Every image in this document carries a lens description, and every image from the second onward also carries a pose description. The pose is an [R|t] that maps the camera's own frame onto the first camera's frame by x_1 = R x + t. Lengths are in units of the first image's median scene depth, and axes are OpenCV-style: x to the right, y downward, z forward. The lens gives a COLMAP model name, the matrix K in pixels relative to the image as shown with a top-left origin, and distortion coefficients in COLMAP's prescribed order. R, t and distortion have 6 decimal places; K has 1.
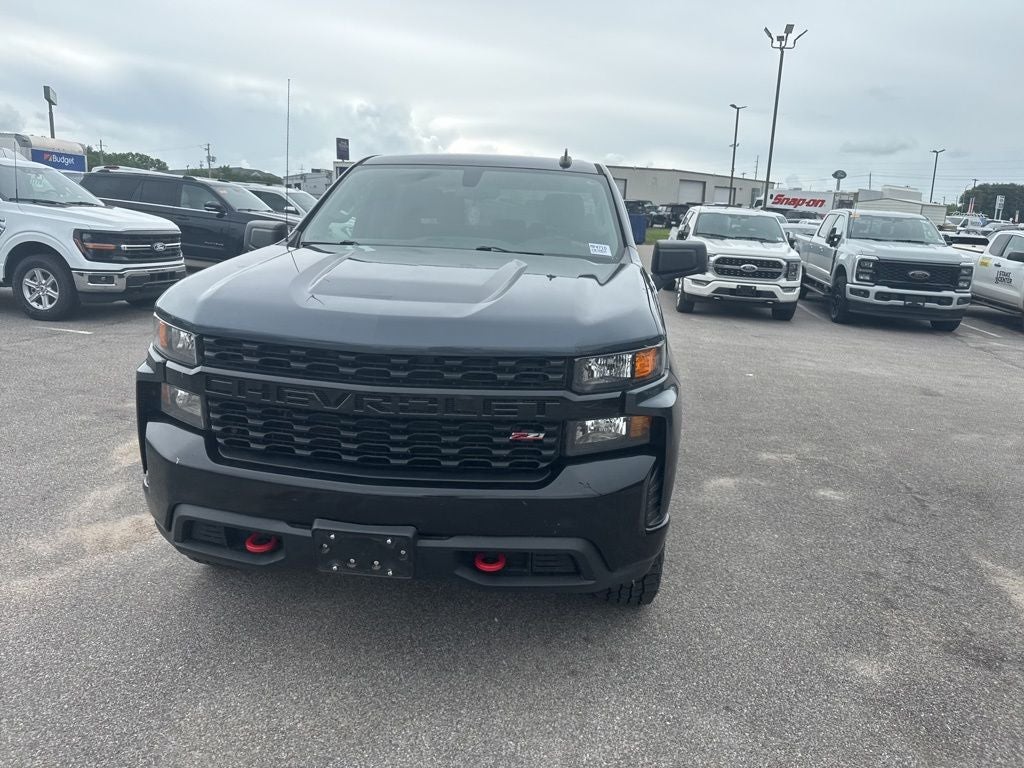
lens RADIAL K [[720.5, 0, 506.0], [0, 720.5, 377.8], [0, 0, 1]] dist [0.053118, -0.077780]
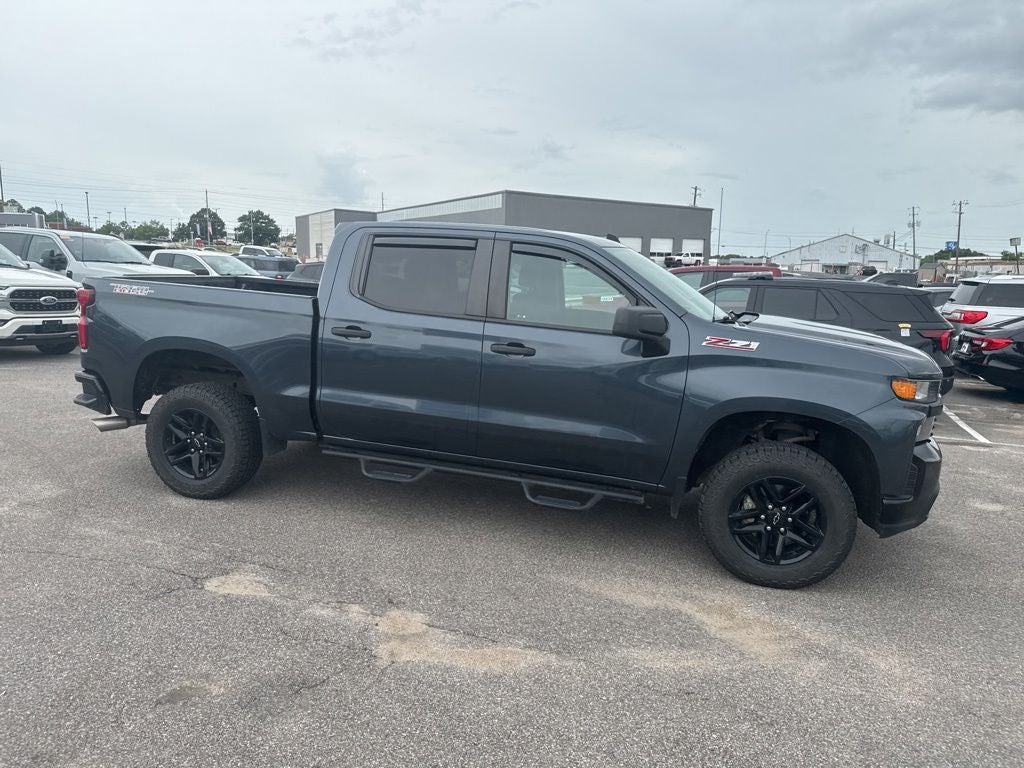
lens RADIAL K [[716.2, 0, 504.3], [0, 716.2, 383.5], [0, 0, 1]] dist [0.078888, -0.111039]
pose [[0.172802, -0.193233, 0.965816, -1.105772], [0.180563, 0.970164, 0.161797, -0.252180], [-0.968265, 0.146432, 0.202538, 0.816206]]
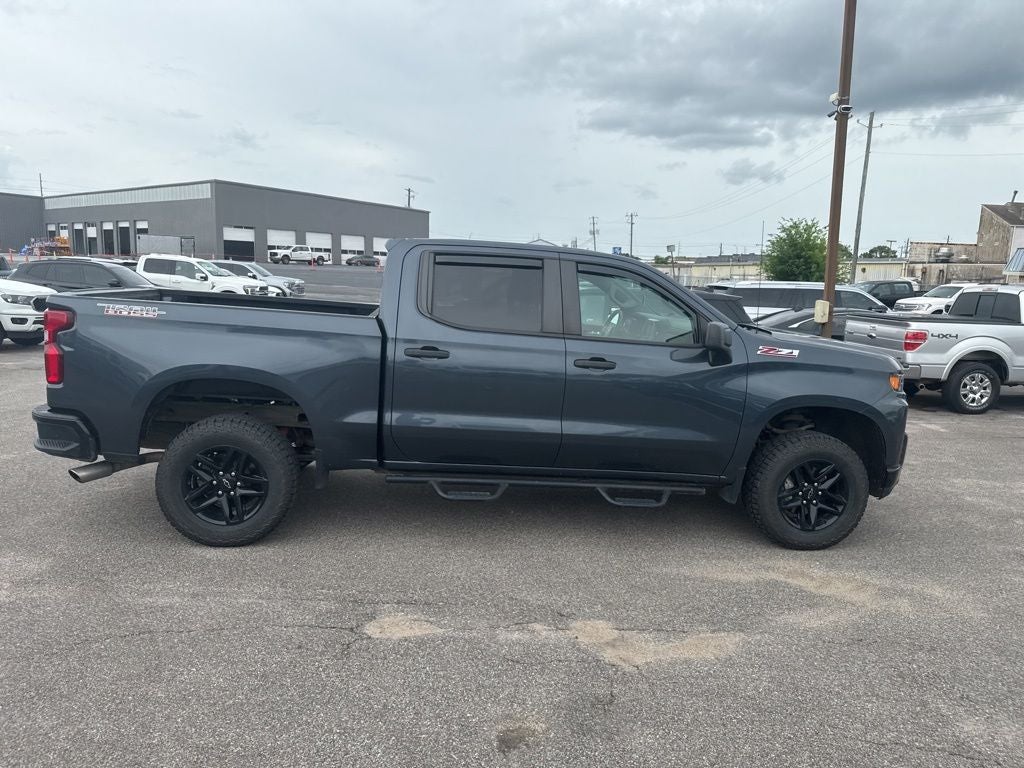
lens RADIAL K [[715.4, 0, 506.2], [0, 715.4, 384.0], [0, 0, 1]] dist [0.076731, -0.110185]
pose [[-0.225243, -0.195514, 0.954484, -1.121743], [0.154466, 0.960103, 0.233117, -0.362195], [-0.961980, 0.199943, -0.186056, 1.278798]]
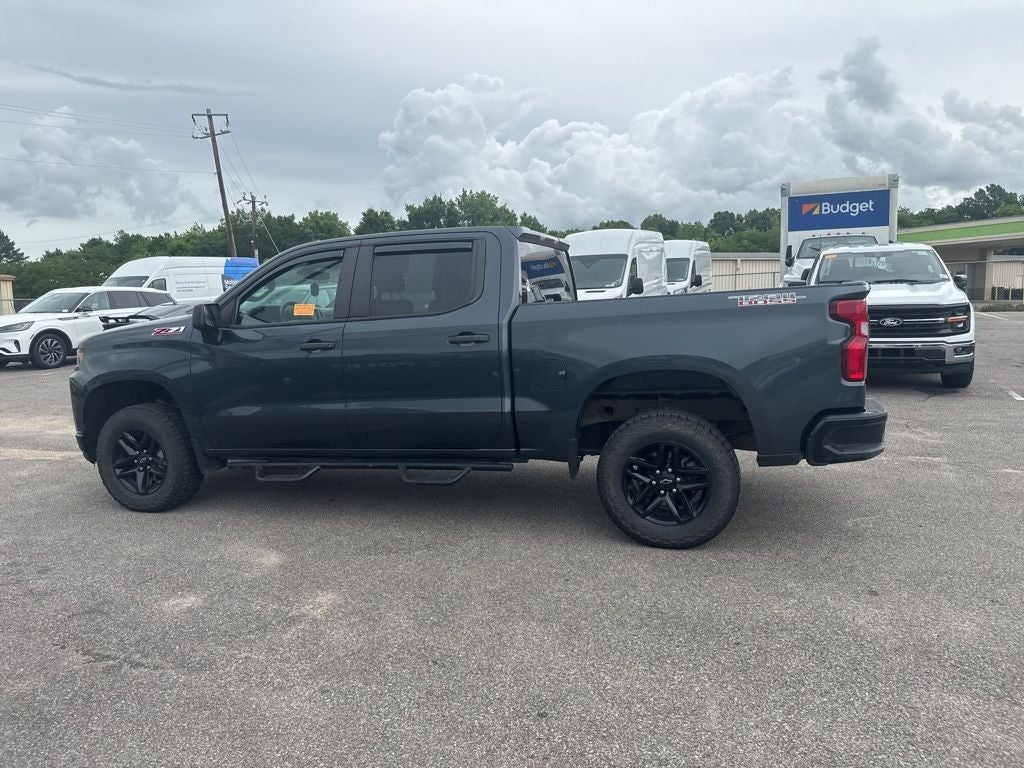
lens RADIAL K [[718.5, 0, 509.2], [0, 718.5, 386.5], [0, 0, 1]] dist [0.039285, -0.059207]
pose [[-0.188017, 0.082969, -0.978655, 1.101989], [-0.188452, 0.974864, 0.118852, -0.231897], [0.963917, 0.206776, -0.167655, 1.373517]]
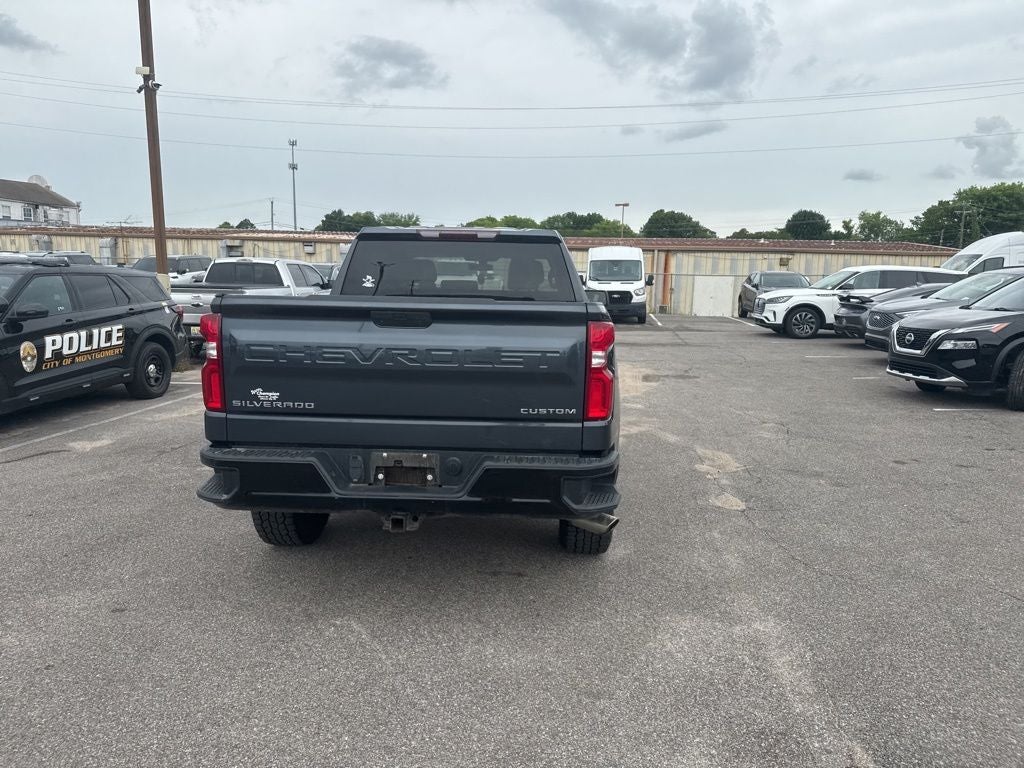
lens RADIAL K [[716.2, 0, 504.3], [0, 716.2, 383.5], [0, 0, 1]] dist [0.078888, -0.111039]
pose [[-0.996691, -0.049900, -0.064161, 0.000453], [-0.069262, 0.934503, 0.349151, -0.500312], [0.042536, 0.352439, -0.934867, 2.265759]]
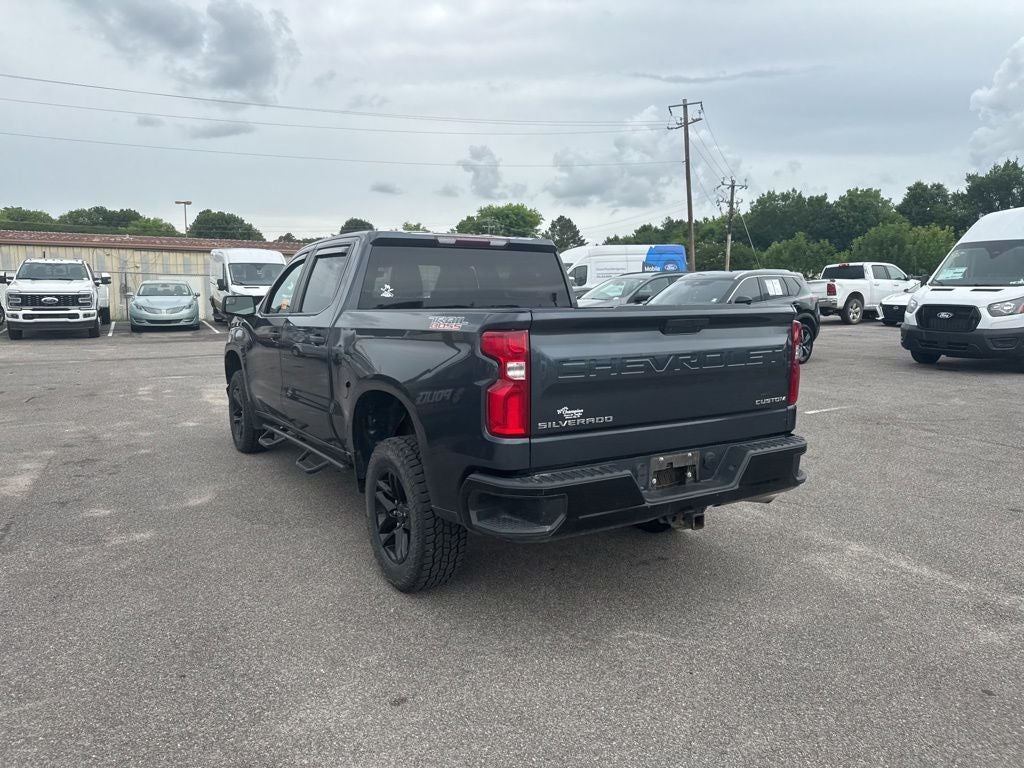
lens RADIAL K [[716.2, 0, 504.3], [0, 716.2, 383.5], [0, 0, 1]] dist [0.078888, -0.111039]
pose [[-0.788195, 0.035537, -0.614399, 0.609831], [-0.168428, 0.947761, 0.270890, -0.425940], [0.591930, 0.316996, -0.741035, 2.055927]]
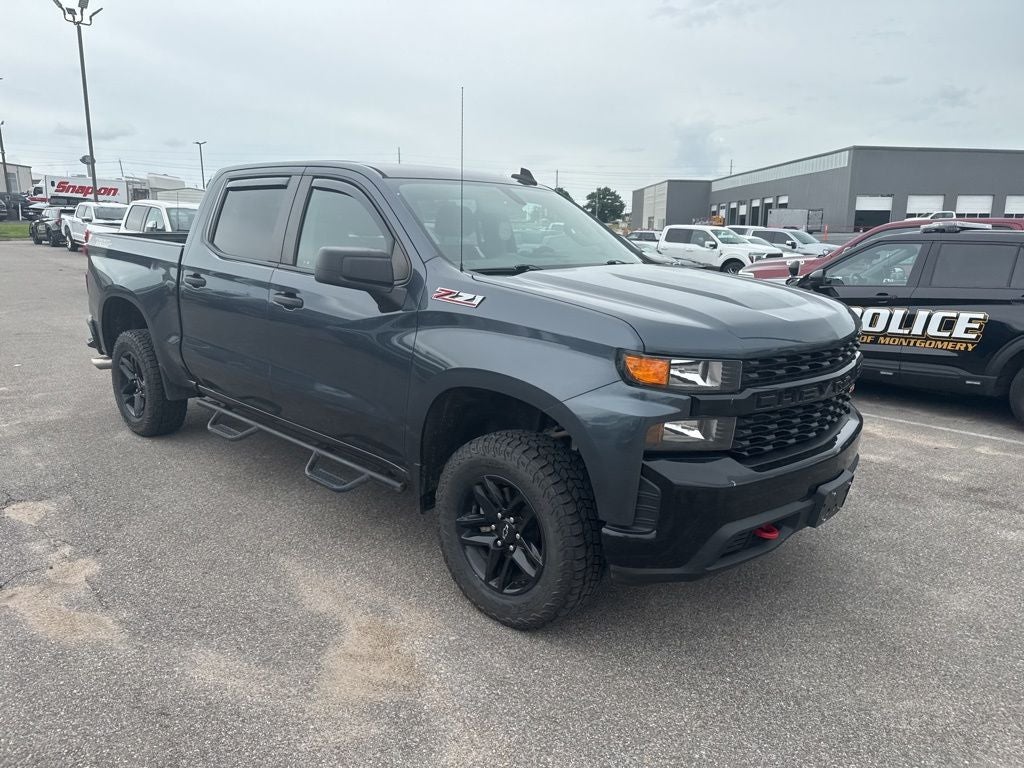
lens RADIAL K [[718.9, 0, 505.6], [0, 718.9, 390.1], [0, 0, 1]] dist [0.061883, -0.081564]
pose [[0.594113, -0.203596, 0.778189, -0.732128], [0.177791, 0.976748, 0.119809, -0.102932], [-0.784487, 0.067175, 0.616496, 0.307904]]
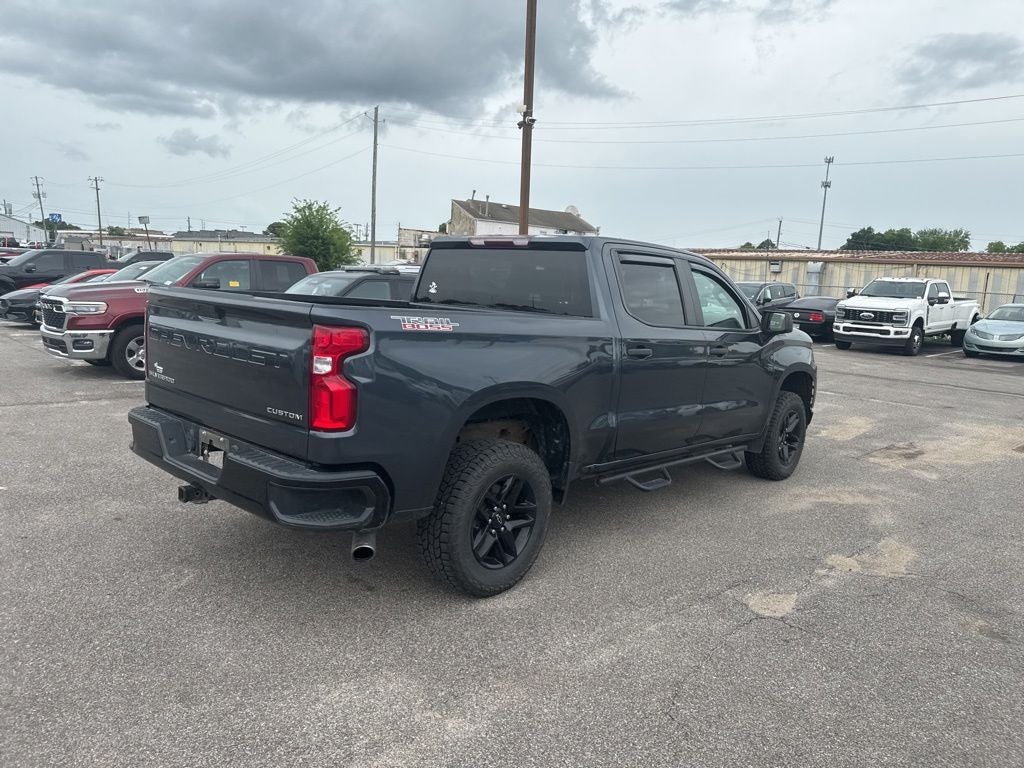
lens RADIAL K [[715.4, 0, 506.2], [0, 715.4, 384.0], [0, 0, 1]] dist [0.076731, -0.110185]
pose [[-0.804629, -0.167248, 0.569736, -0.610009], [0.041216, 0.941466, 0.334580, -0.482662], [-0.592345, 0.292695, -0.750638, 2.019889]]
